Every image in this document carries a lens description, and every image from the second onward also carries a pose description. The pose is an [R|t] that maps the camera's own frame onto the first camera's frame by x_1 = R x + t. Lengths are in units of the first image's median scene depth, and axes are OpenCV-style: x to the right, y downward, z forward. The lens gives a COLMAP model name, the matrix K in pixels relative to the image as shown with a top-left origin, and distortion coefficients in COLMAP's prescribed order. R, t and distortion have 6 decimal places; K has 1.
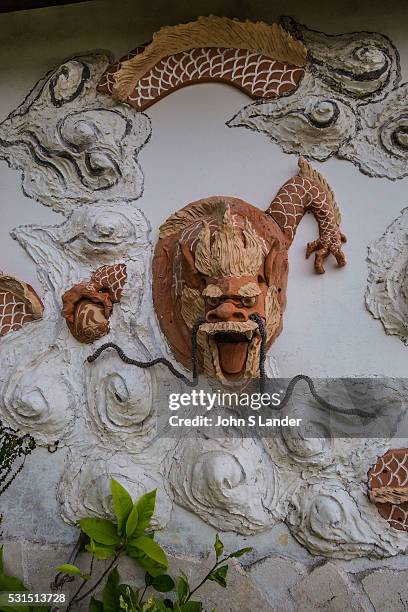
lens RADIAL K [[285.7, 0, 211.7], [0, 285.7, 304.9], [0, 0, 1]] dist [-0.017707, 0.000293]
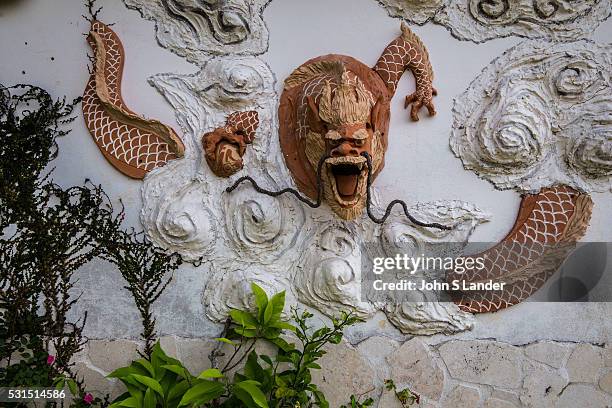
lens RADIAL K [[510.3, 0, 306.0], [0, 510.3, 204.0], [0, 0, 1]] dist [0.027867, 0.010745]
pose [[0.997525, -0.001745, 0.070288, -0.253501], [-0.005145, 0.995200, 0.097730, 0.035787], [-0.070121, -0.097850, 0.992728, -1.218746]]
